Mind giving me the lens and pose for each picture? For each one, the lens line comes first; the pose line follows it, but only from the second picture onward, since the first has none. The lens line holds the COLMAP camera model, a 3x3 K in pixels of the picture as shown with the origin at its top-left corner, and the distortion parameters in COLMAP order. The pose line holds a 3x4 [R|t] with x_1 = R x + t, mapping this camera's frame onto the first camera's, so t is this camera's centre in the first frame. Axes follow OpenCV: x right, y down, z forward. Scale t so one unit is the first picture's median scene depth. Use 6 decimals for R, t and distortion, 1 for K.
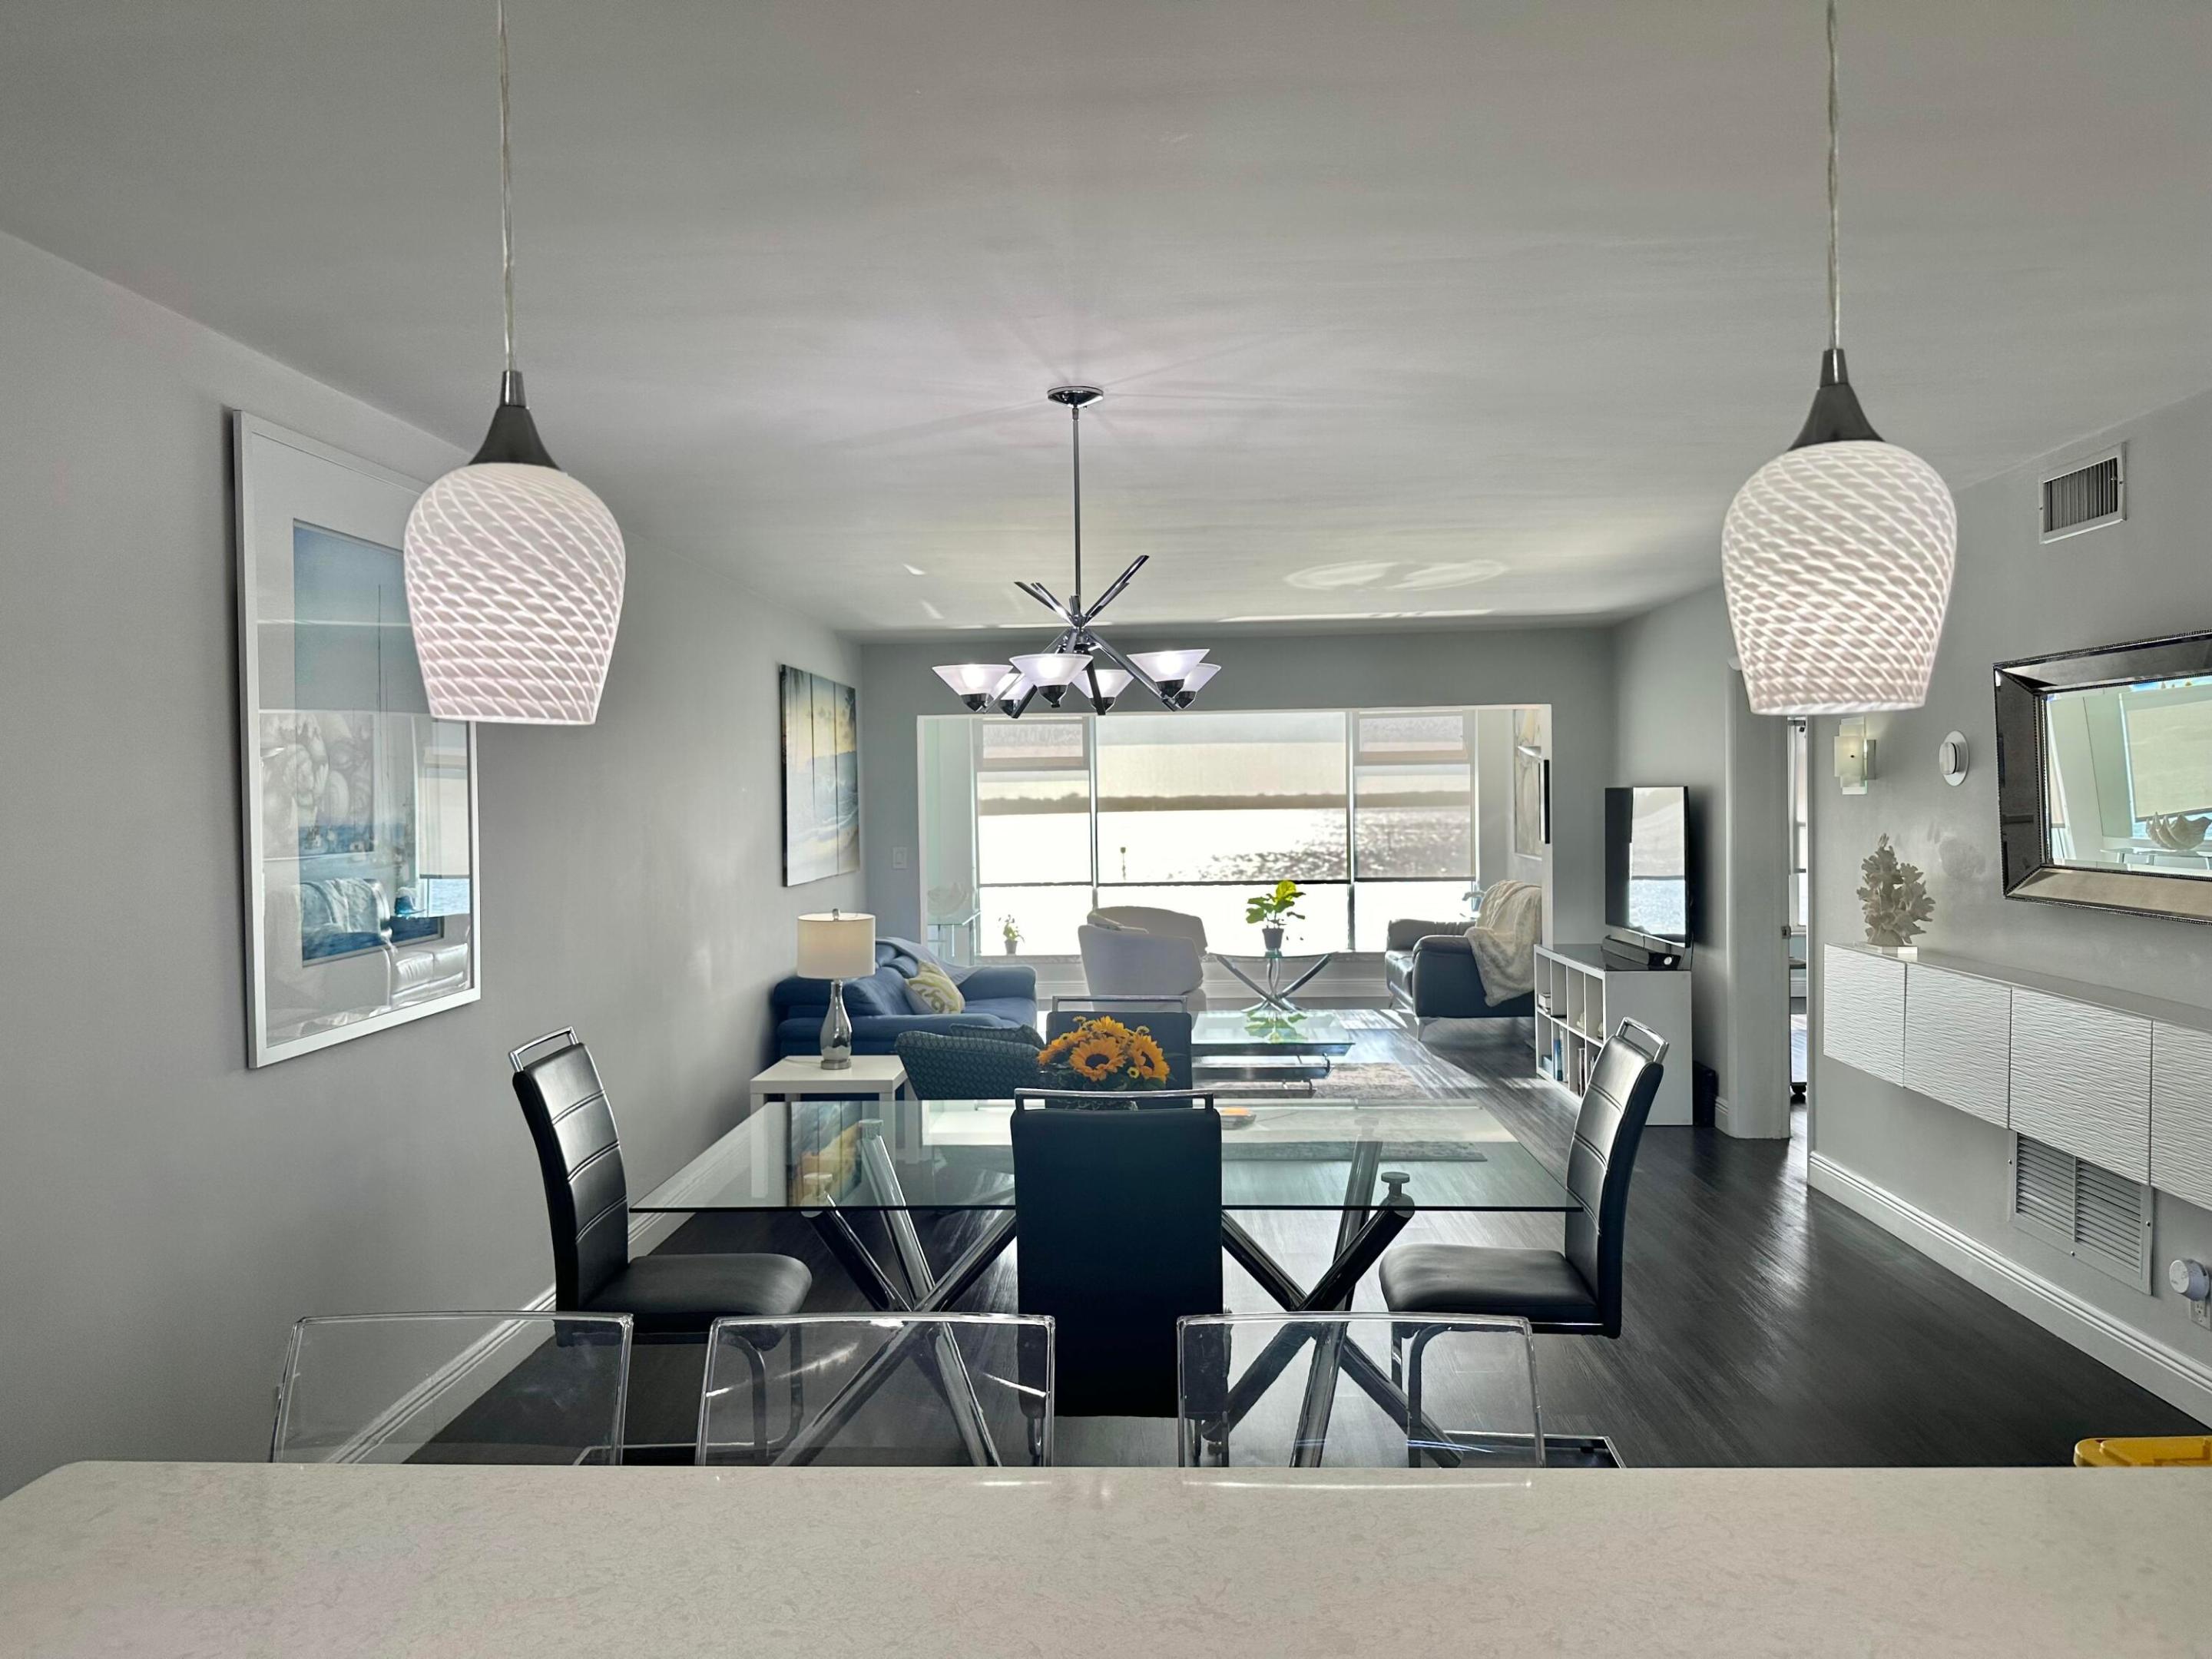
lens RADIAL K [[1552.2, 0, 1106.0], [0, 1552.2, 829.5], [0, 0, 1]] dist [0.097624, -0.189468]
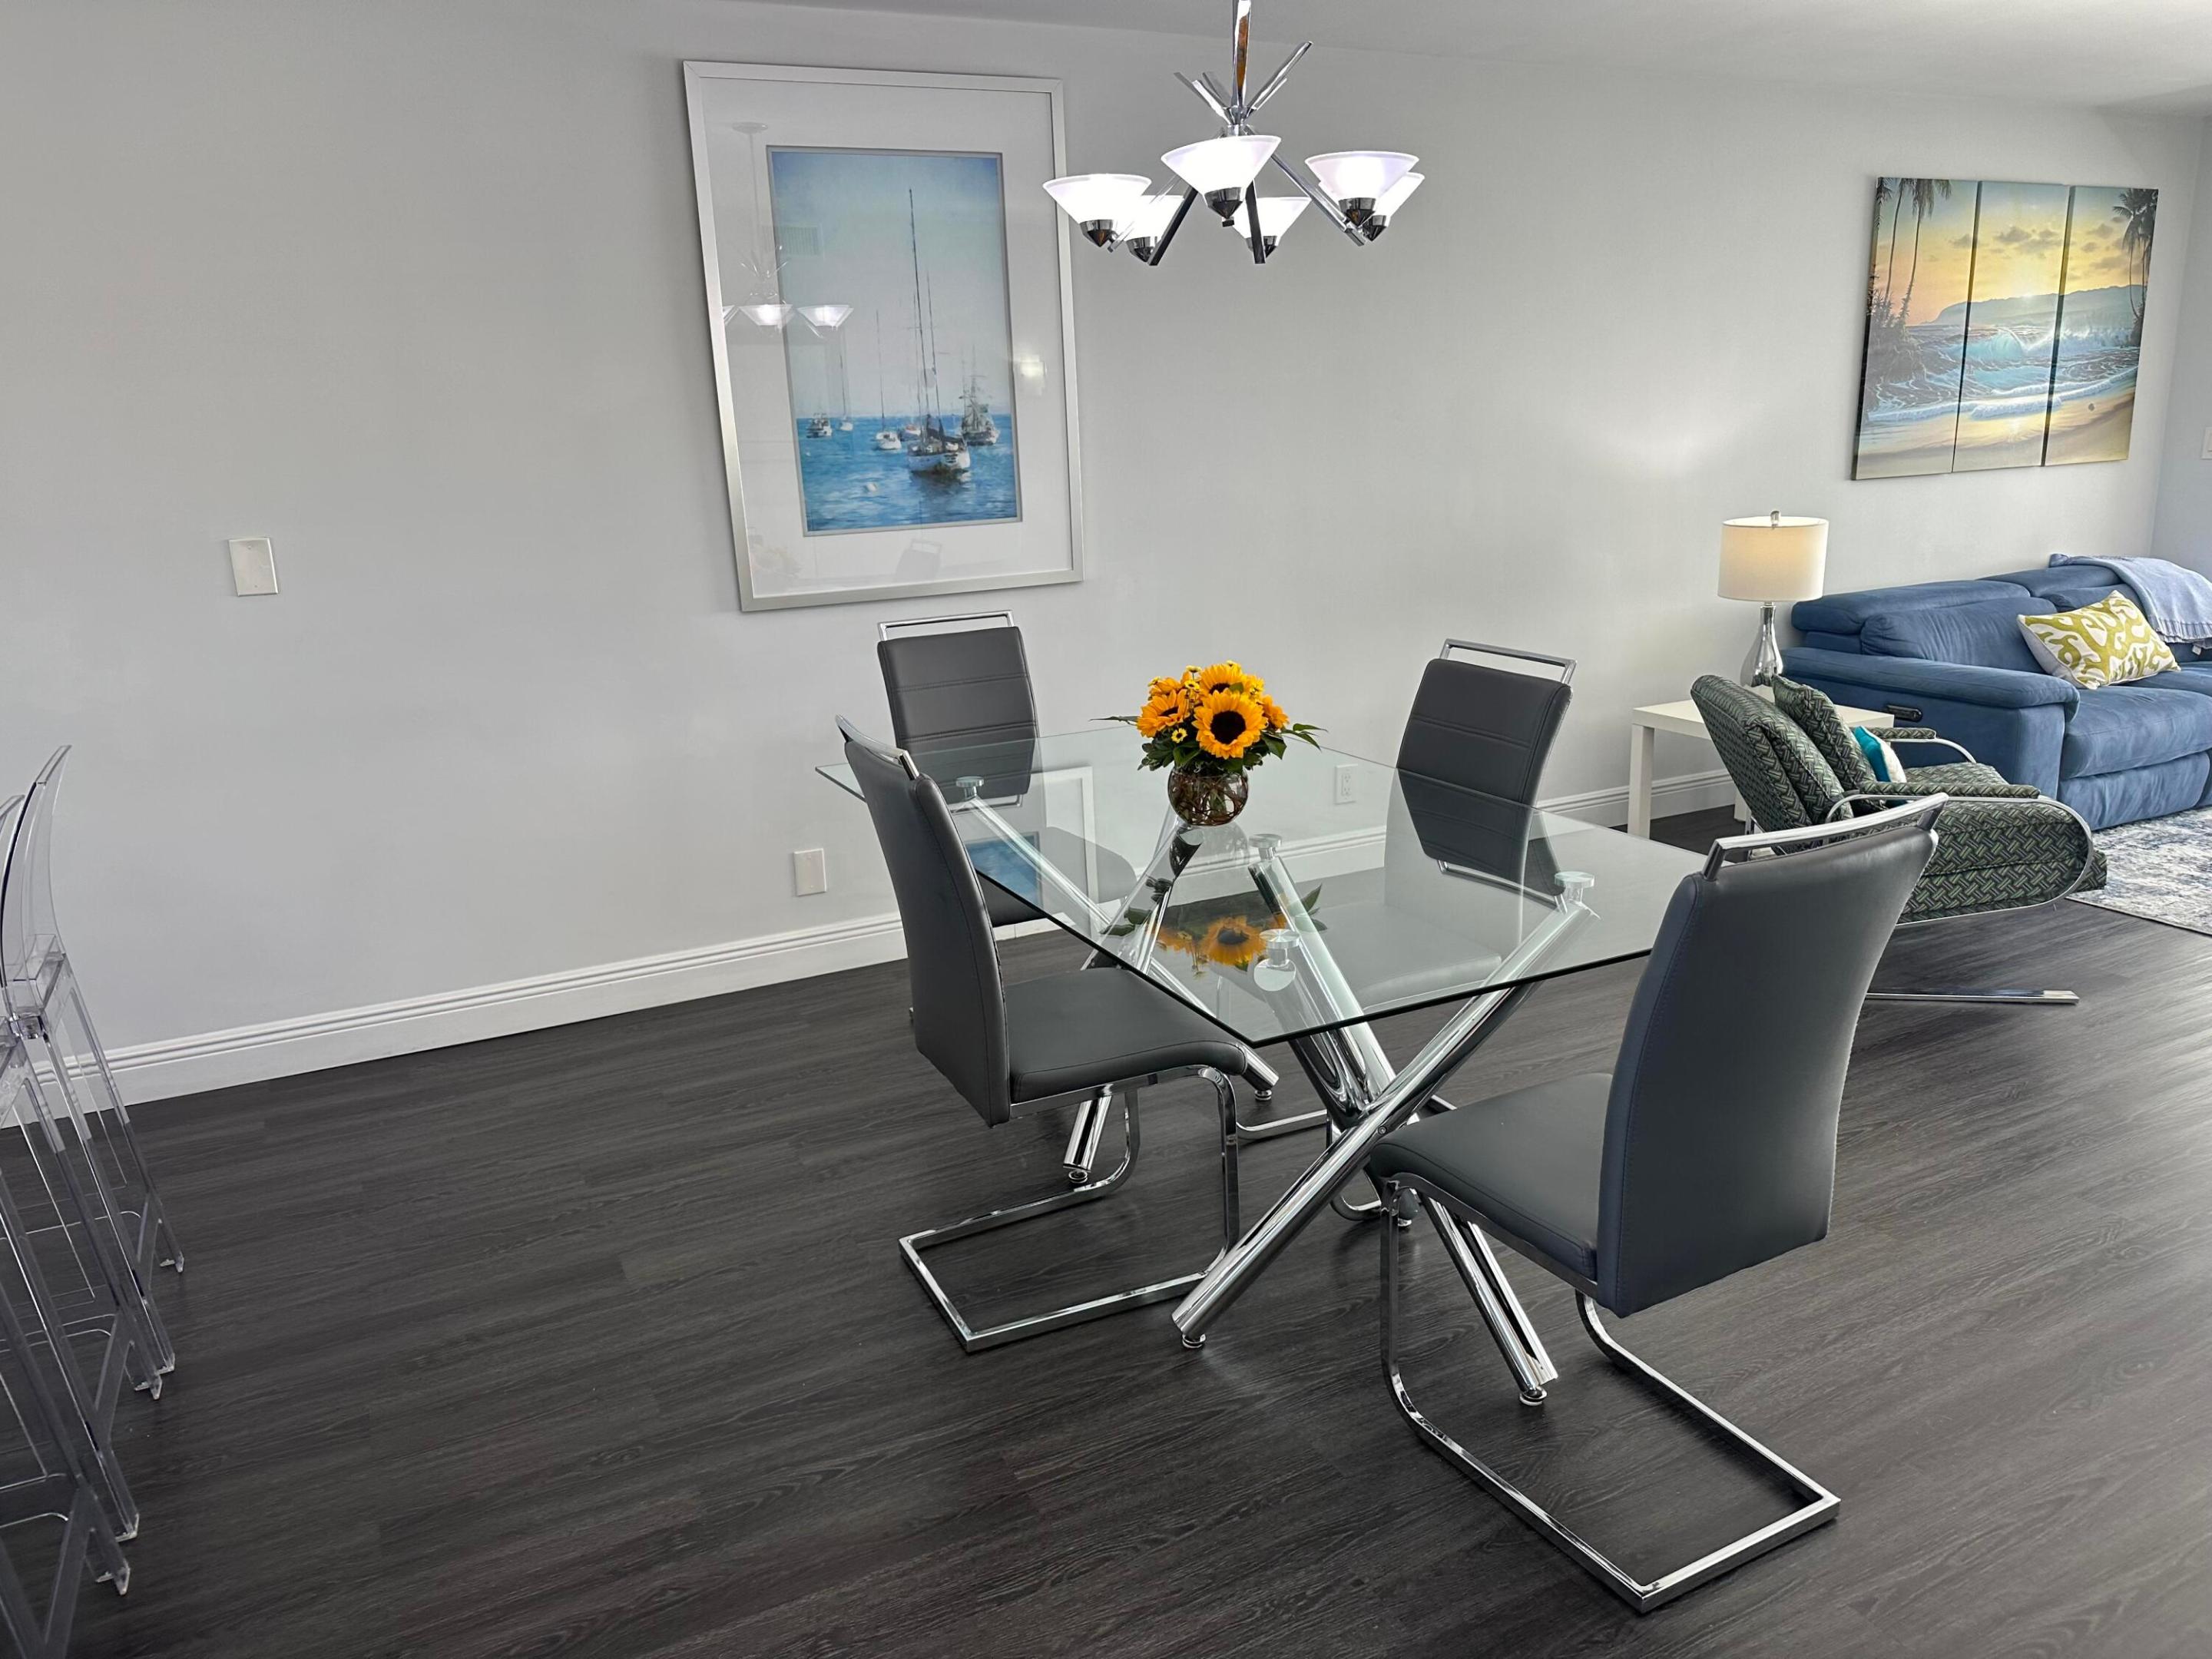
lens RADIAL K [[1552.2, 0, 1106.0], [0, 1552.2, 829.5], [0, 0, 1]] dist [0.097624, -0.189468]
pose [[0.471913, 0.229473, -0.851258, 0.640445], [0.010727, 0.963968, 0.265803, -0.013698], [0.881580, -0.134567, 0.452447, 0.561311]]
